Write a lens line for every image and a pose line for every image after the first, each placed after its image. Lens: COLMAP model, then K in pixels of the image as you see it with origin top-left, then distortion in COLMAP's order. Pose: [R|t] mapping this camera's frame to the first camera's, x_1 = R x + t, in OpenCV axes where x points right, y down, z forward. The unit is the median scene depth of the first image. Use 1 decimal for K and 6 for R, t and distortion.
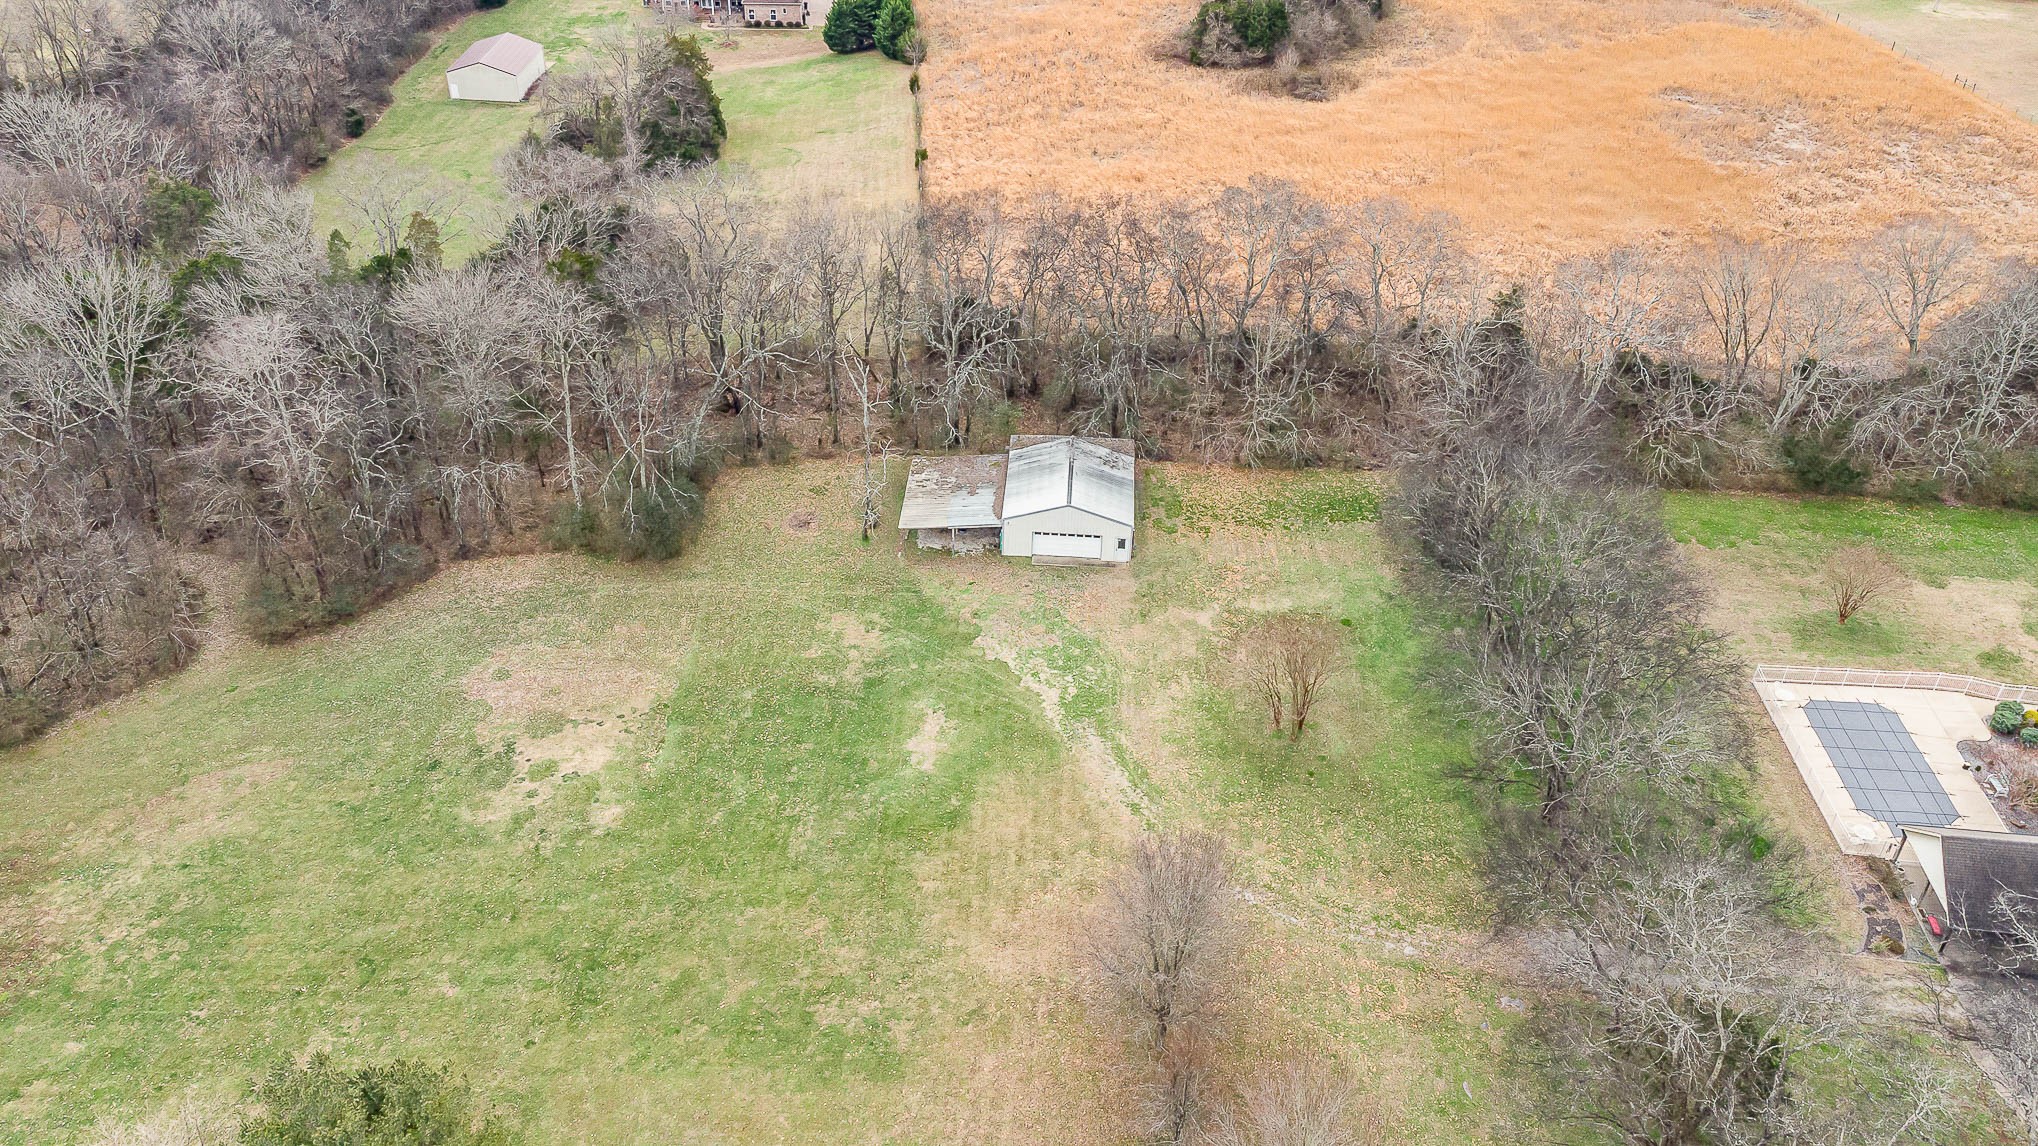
lens RADIAL K [[1652.0, 0, 1013.7], [0, 1652.0, 573.9], [0, 0, 1]] dist [0.034032, -0.007042]
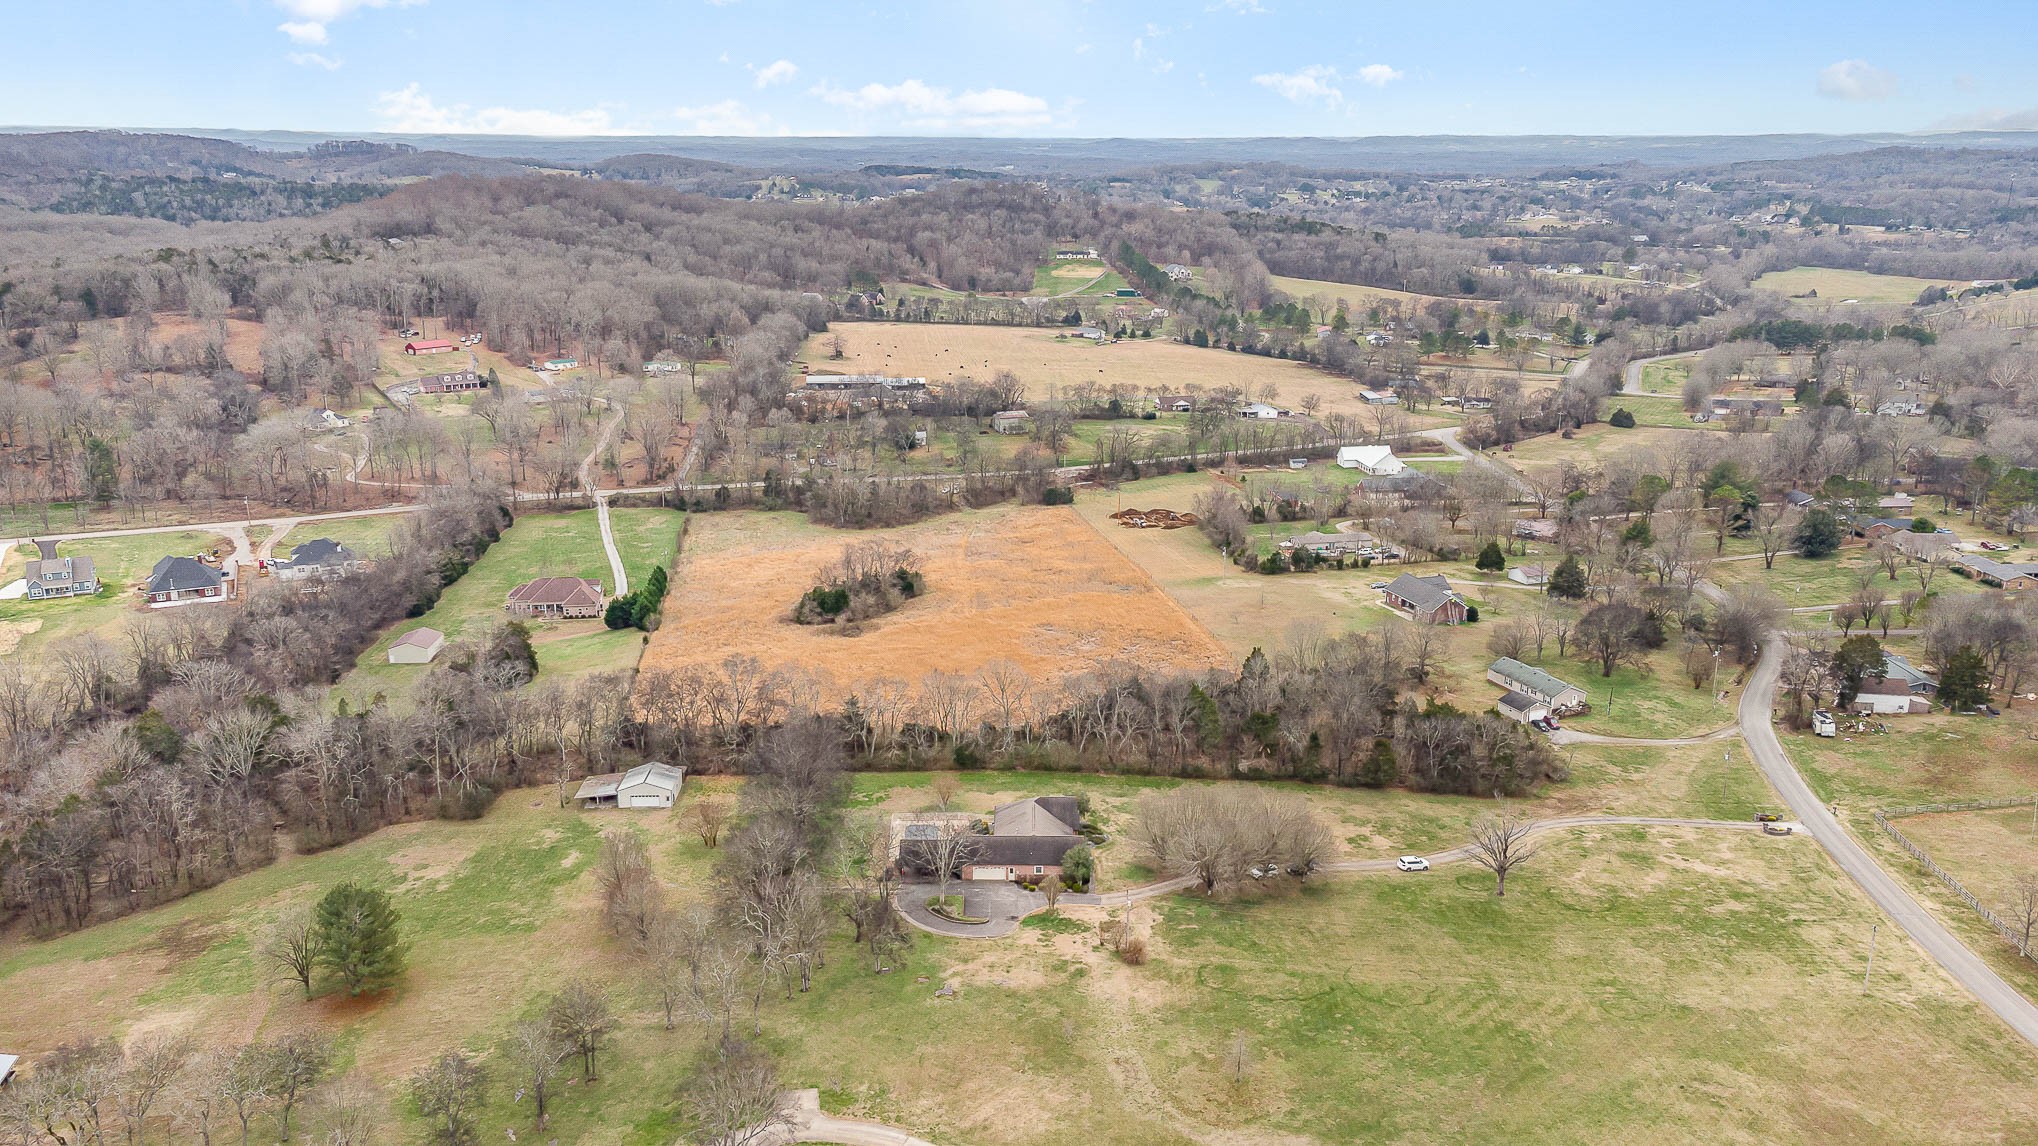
lens RADIAL K [[1652.0, 0, 1021.7], [0, 1652.0, 576.2], [0, 0, 1]] dist [0.034032, -0.007042]
pose [[0.996852, -0.047904, 0.063175, 0.429152], [0.066676, 0.937665, -0.341085, 0.518707], [-0.042898, 0.344224, 0.937907, -1.366138]]
